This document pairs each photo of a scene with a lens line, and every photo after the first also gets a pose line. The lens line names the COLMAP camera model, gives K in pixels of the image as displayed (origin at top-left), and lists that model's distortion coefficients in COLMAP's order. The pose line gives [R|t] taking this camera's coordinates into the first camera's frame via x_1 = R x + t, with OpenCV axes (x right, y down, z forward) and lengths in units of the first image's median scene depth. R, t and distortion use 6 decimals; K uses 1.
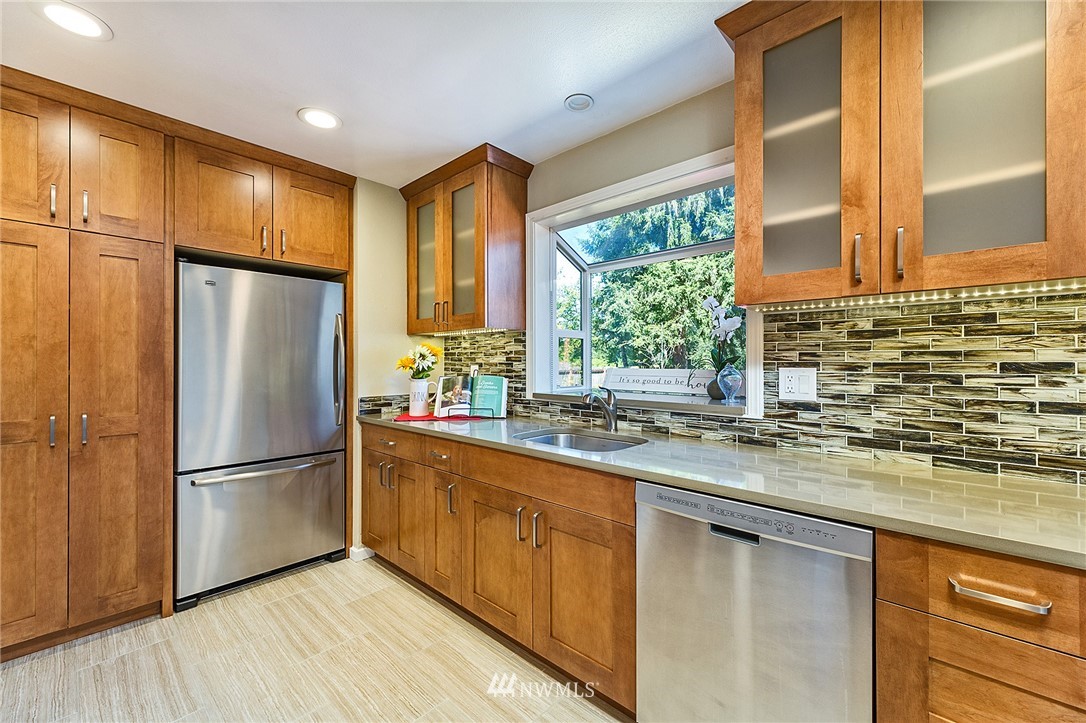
lens RADIAL K [[439.0, 0, 538.4], [0, 439.0, 346.6], [0, 0, 1]] dist [-0.001954, 0.001478]
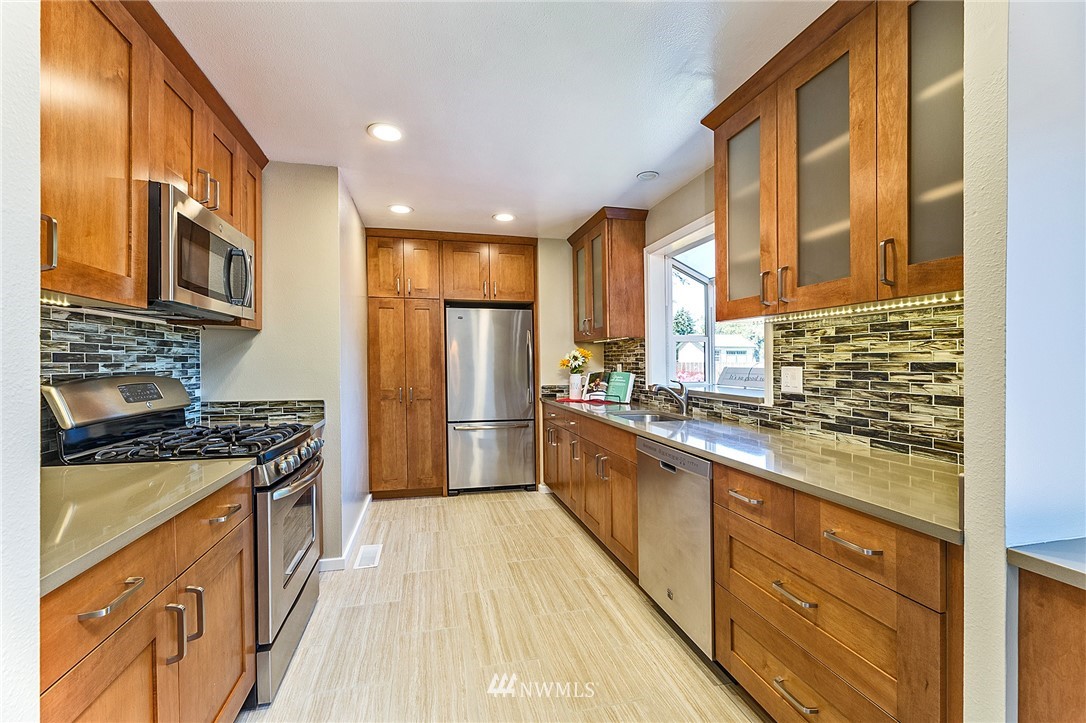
lens RADIAL K [[439.0, 0, 514.6], [0, 439.0, 350.0], [0, 0, 1]] dist [-0.001954, 0.001478]
pose [[0.816180, -0.016491, -0.577563, 0.554276], [0.022072, 0.999753, 0.002646, -0.016444], [0.577376, -0.014908, 0.816342, -0.397915]]
